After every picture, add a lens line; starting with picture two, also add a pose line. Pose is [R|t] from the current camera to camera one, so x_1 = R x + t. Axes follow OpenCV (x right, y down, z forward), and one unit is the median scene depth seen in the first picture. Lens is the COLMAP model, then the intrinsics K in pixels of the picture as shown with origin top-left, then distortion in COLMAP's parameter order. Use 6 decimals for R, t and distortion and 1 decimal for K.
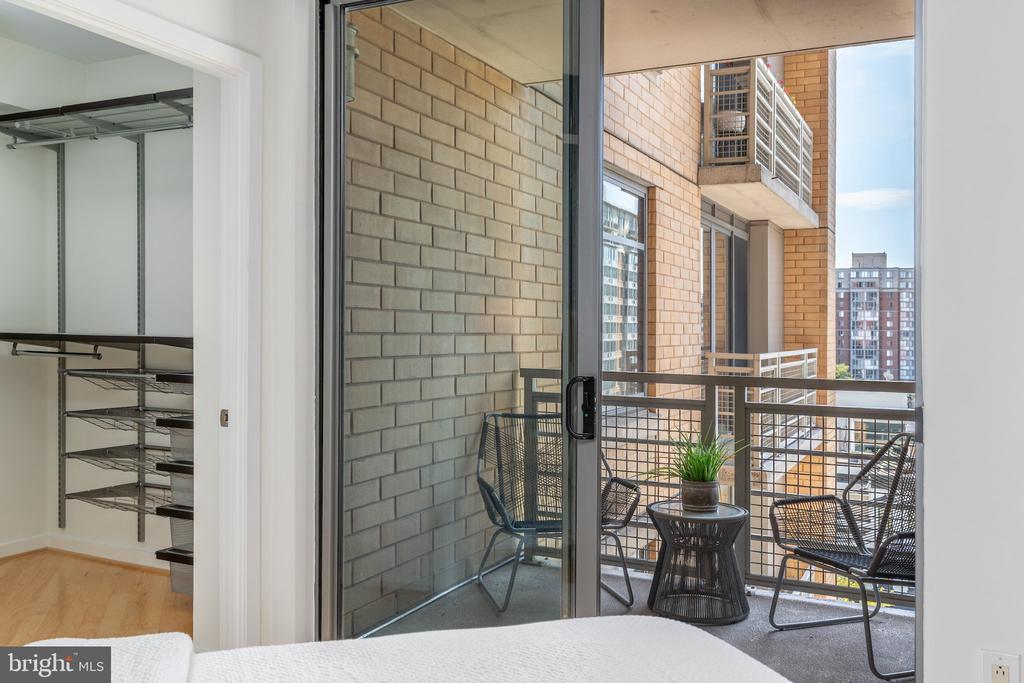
lens RADIAL K [[890.8, 0, 514.0], [0, 890.8, 335.3], [0, 0, 1]] dist [-0.026270, 0.008890]
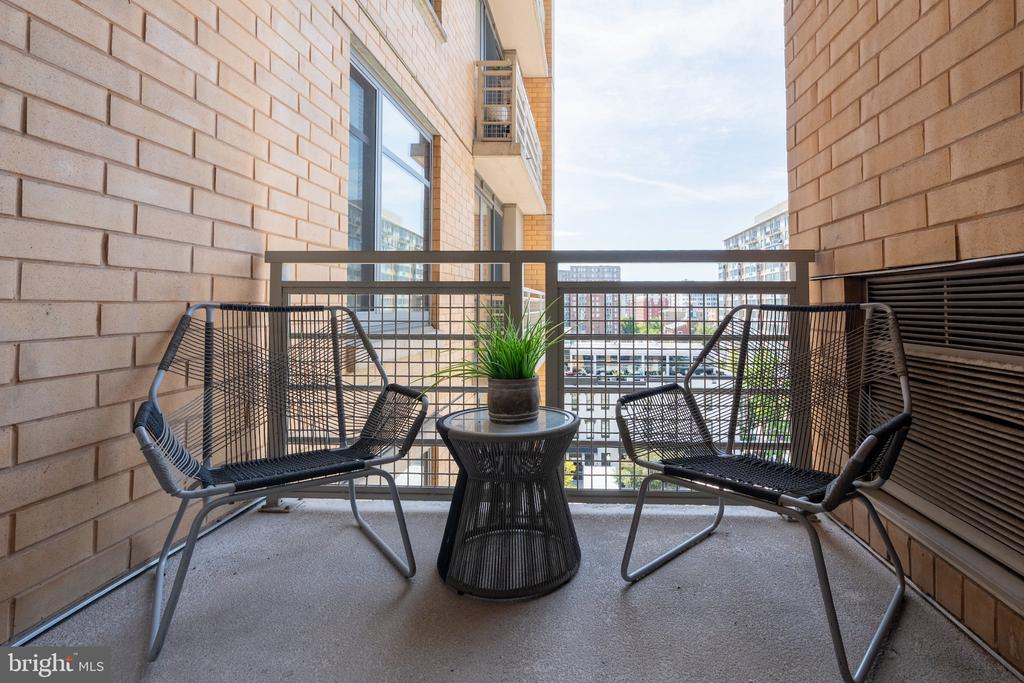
lens RADIAL K [[473.7, 0, 574.3], [0, 473.7, 279.4], [0, 0, 1]] dist [-0.006131, 0.002646]
pose [[0.901040, 0.017771, 0.433372, 0.078115], [0.010185, 0.998018, -0.062100, 0.098505], [-0.433617, 0.060368, 0.899073, 0.574371]]
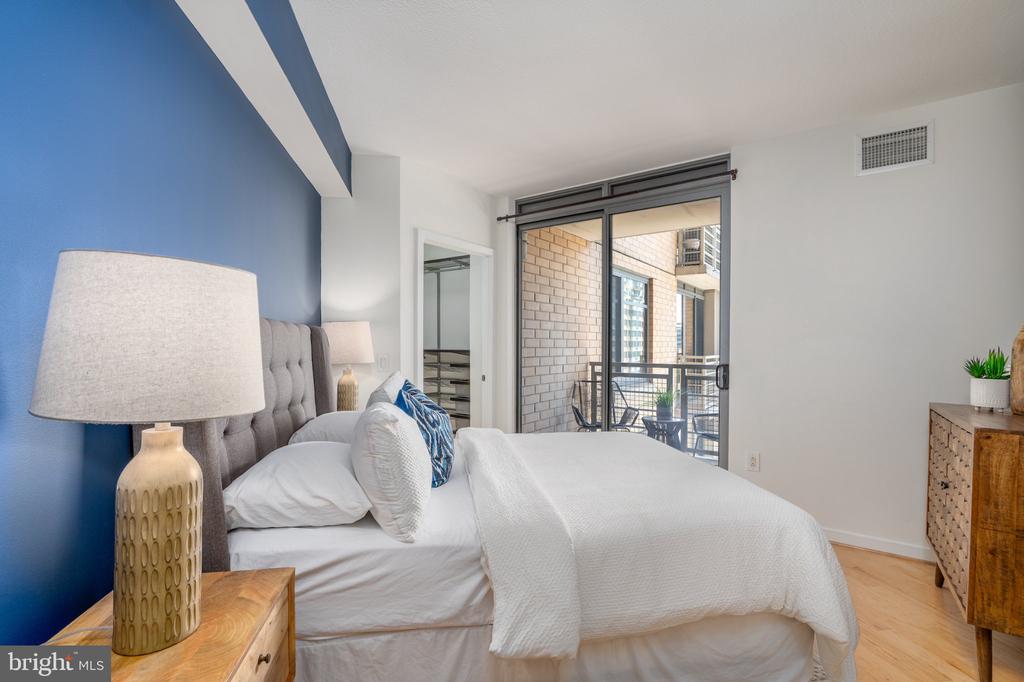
lens RADIAL K [[473.7, 0, 507.8], [0, 473.7, 378.5], [0, 0, 1]] dist [-0.006131, 0.002646]
pose [[0.986859, 0.001361, -0.161576, -0.004386], [0.008943, 0.997972, 0.063025, -0.000312], [0.161334, -0.063642, 0.984846, -0.311938]]
